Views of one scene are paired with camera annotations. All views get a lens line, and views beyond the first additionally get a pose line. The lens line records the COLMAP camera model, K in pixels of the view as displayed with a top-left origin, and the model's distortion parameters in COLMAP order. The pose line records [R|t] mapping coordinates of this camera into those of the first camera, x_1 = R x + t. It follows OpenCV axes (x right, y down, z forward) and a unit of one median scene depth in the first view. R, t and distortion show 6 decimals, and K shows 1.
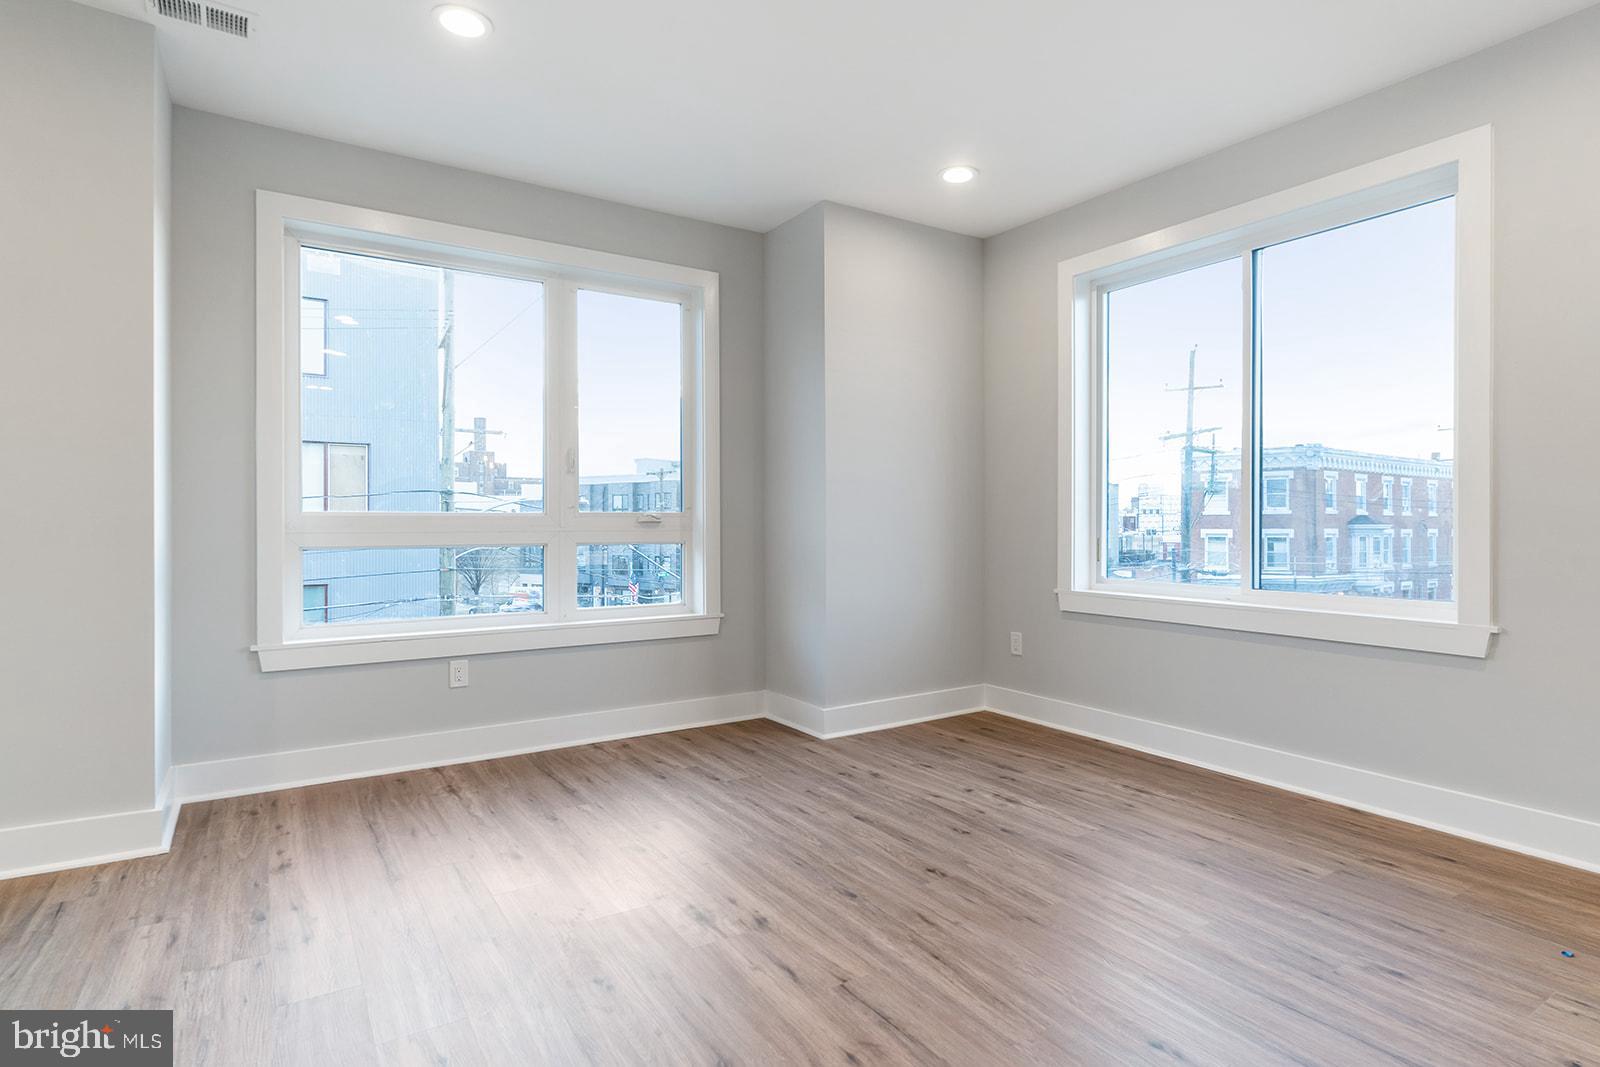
lens RADIAL K [[829.3, 0, 801.2], [0, 829.3, 520.7], [0, 0, 1]] dist [-0.003381, 0.002253]
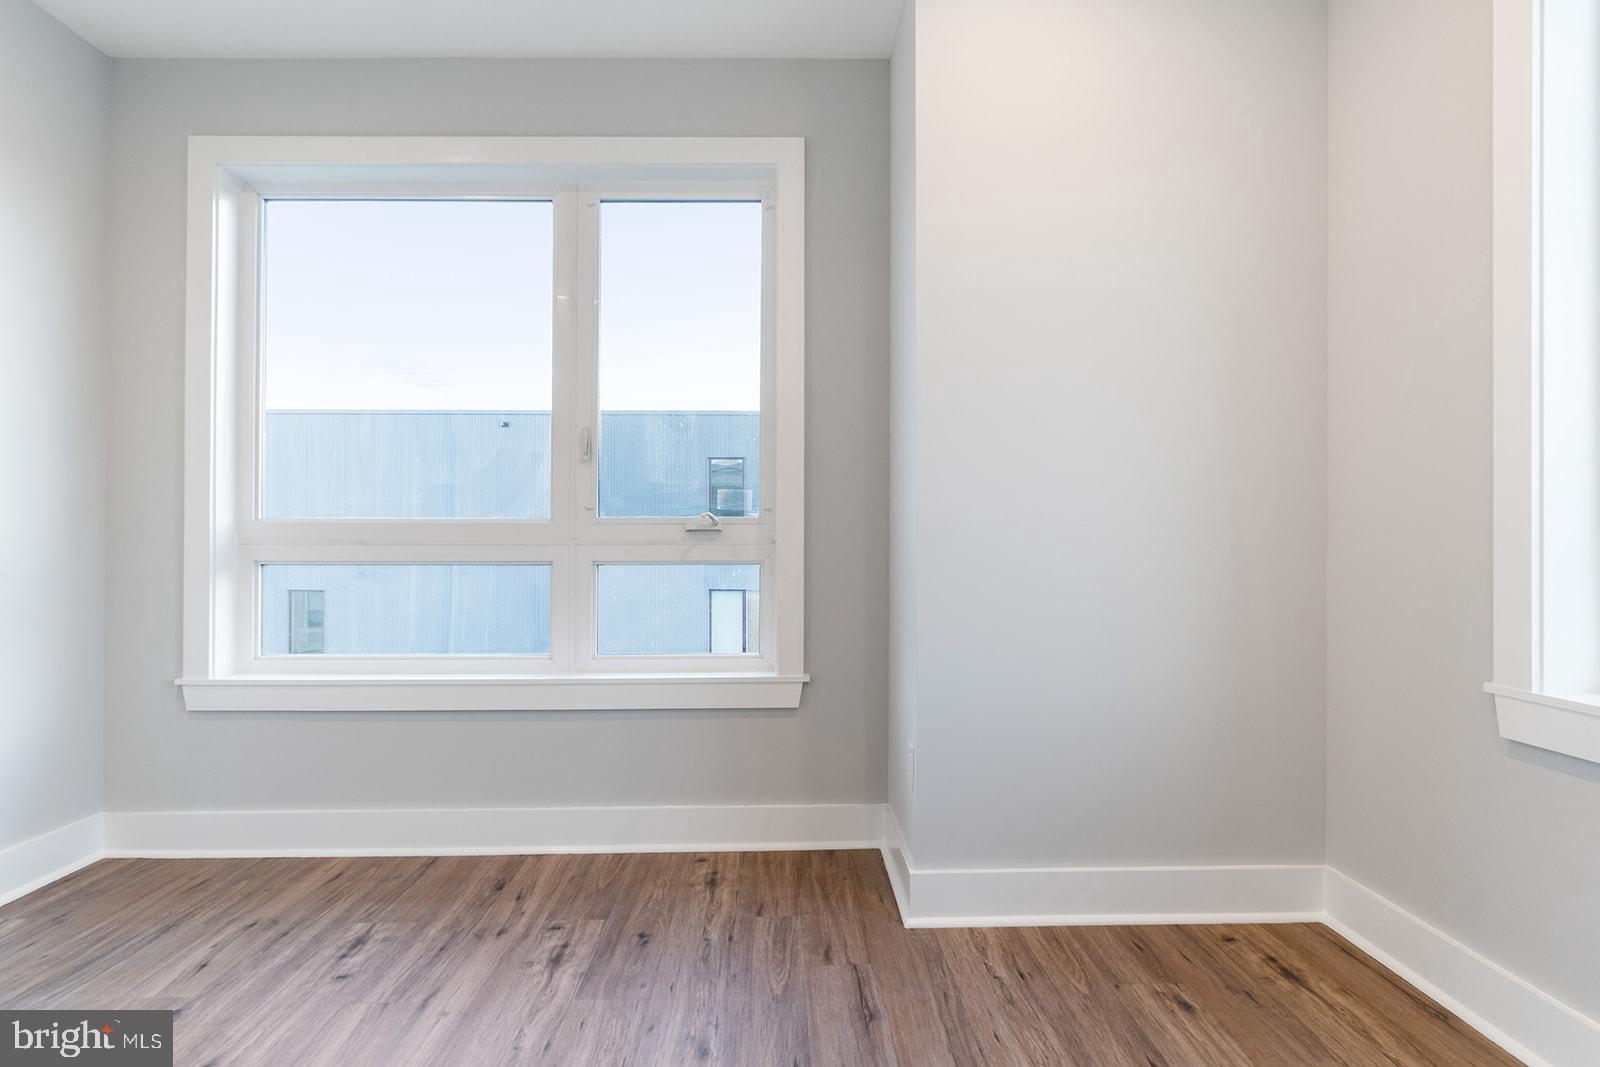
lens RADIAL K [[829.3, 0, 802.4], [0, 829.3, 542.6], [0, 0, 1]] dist [-0.003381, 0.002253]
pose [[0.846210, -0.006075, -0.532815, 0.293929], [0.000904, 0.999950, -0.009966, 0.021120], [0.532849, 0.007952, 0.846173, 0.579653]]
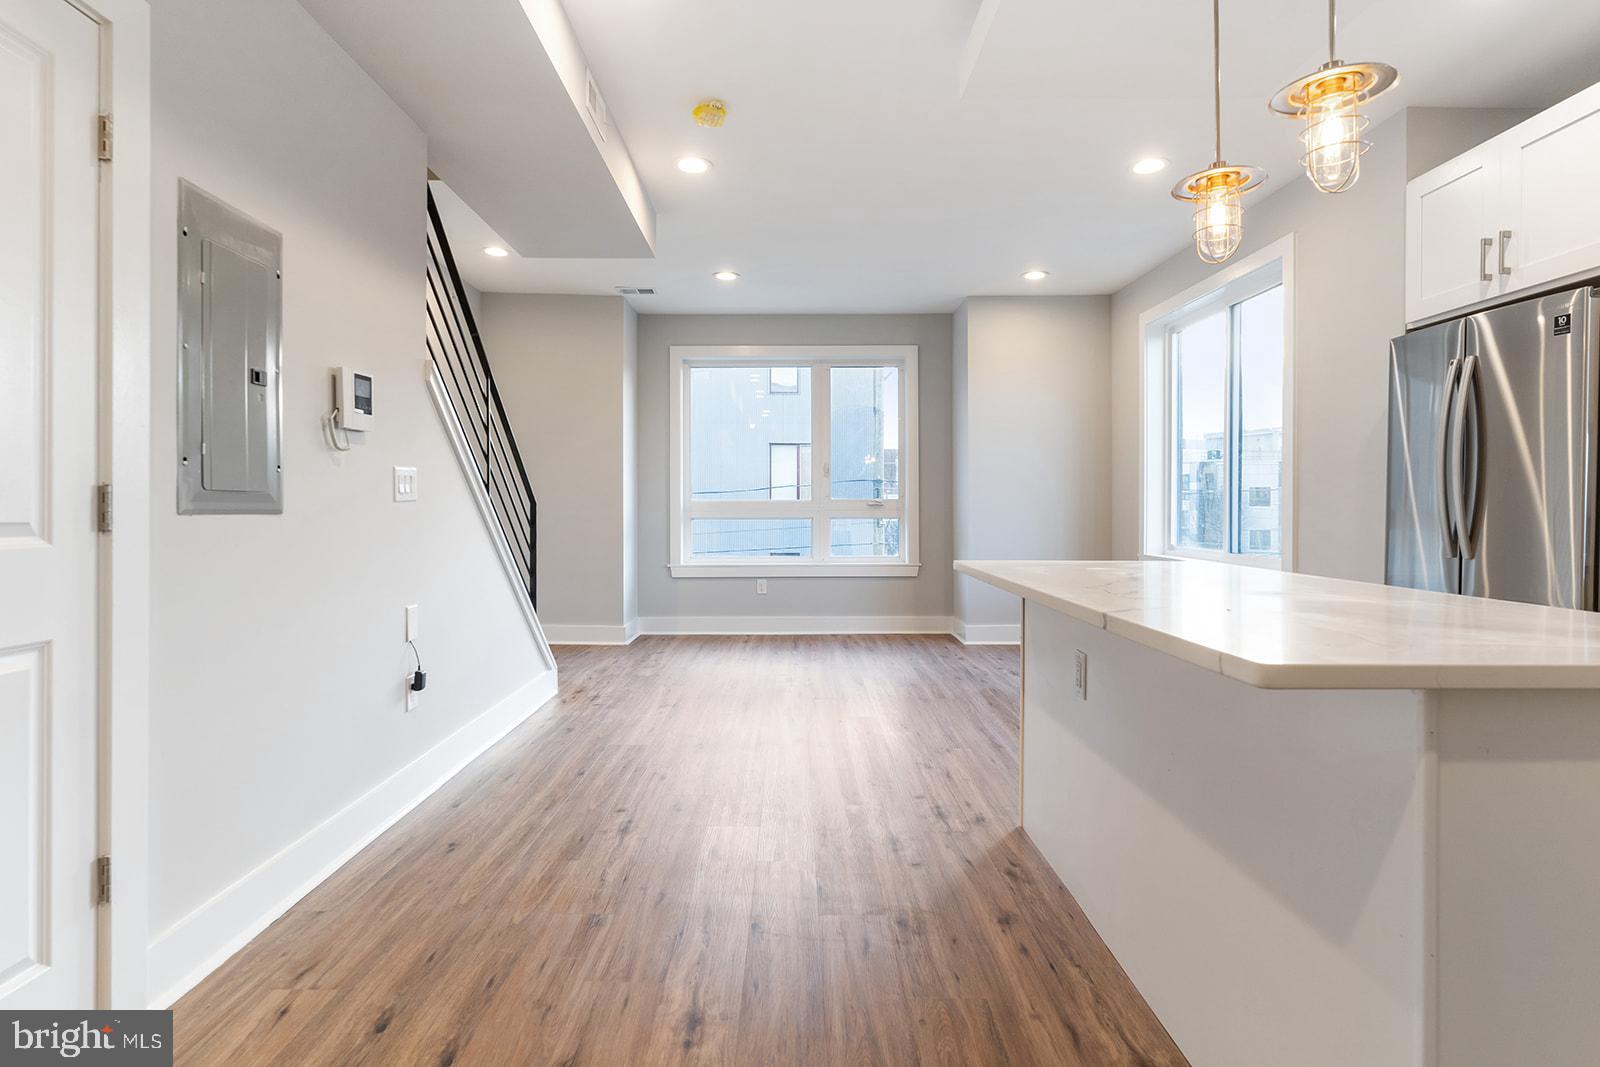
lens RADIAL K [[829.3, 0, 797.0], [0, 829.3, 508.3], [0, 0, 1]] dist [-0.003381, 0.002253]
pose [[0.839883, -0.000174, -0.542768, 0.695014], [0.002836, 0.999988, 0.004068, 0.000890], [0.542761, -0.004956, 0.839873, -0.544921]]
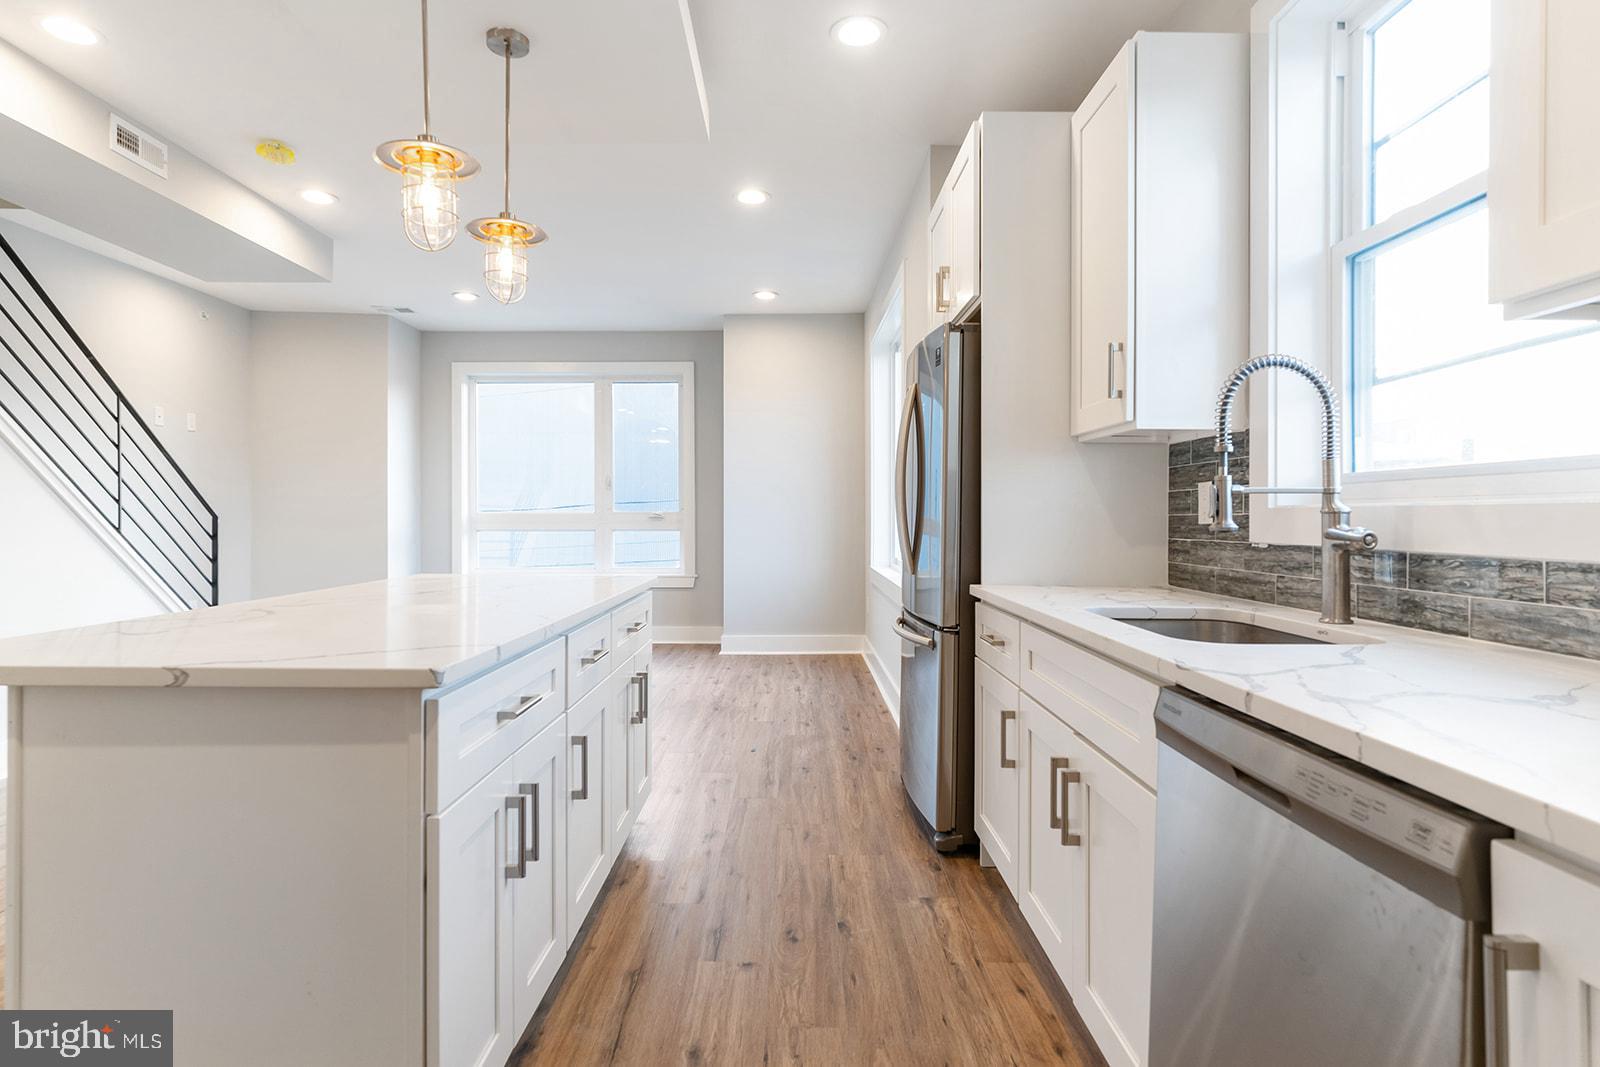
lens RADIAL K [[829.3, 0, 787.5], [0, 829.3, 518.3], [0, 0, 1]] dist [-0.003381, 0.002253]
pose [[0.834426, 0.003001, -0.551112, 1.168359], [0.000516, 0.999980, 0.006226, -0.008380], [0.551120, -0.005480, 0.834408, -0.301848]]
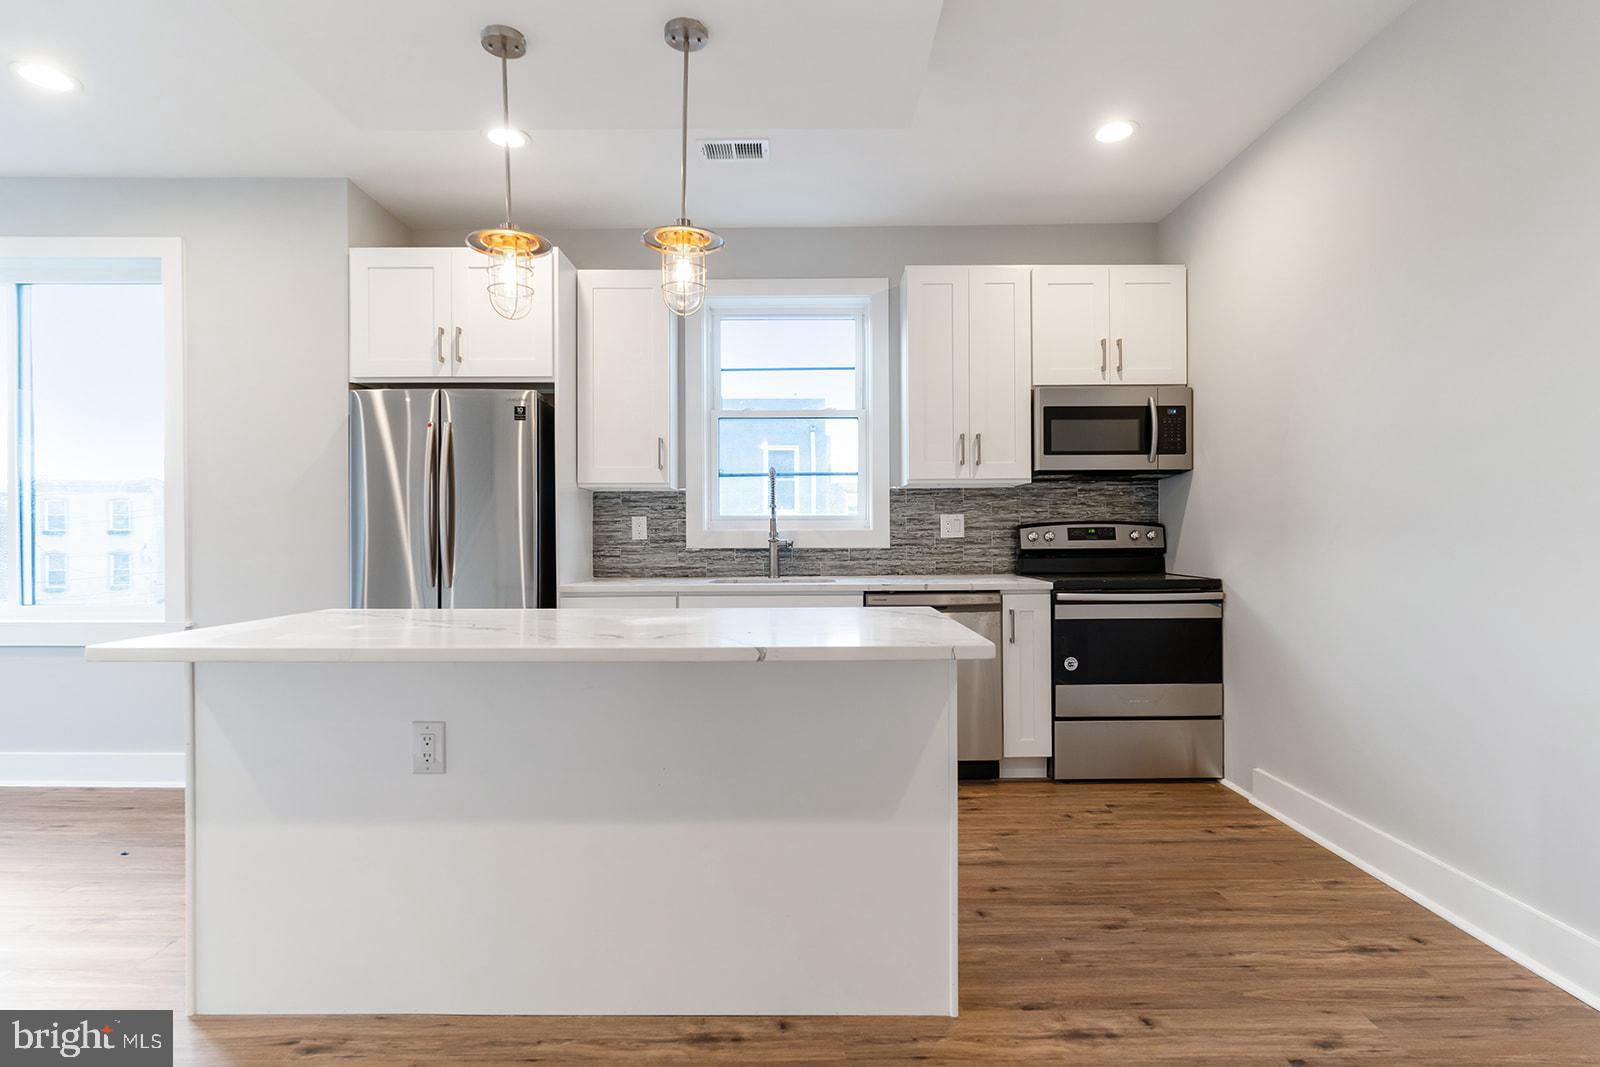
lens RADIAL K [[829.3, 0, 805.0], [0, 829.3, 533.7], [0, 0, 1]] dist [-0.003381, 0.002253]
pose [[0.546855, -0.005775, 0.837208, 0.218418], [-0.000101, 0.999976, 0.006963, -0.016363], [-0.837228, -0.003892, 0.546841, -0.410464]]
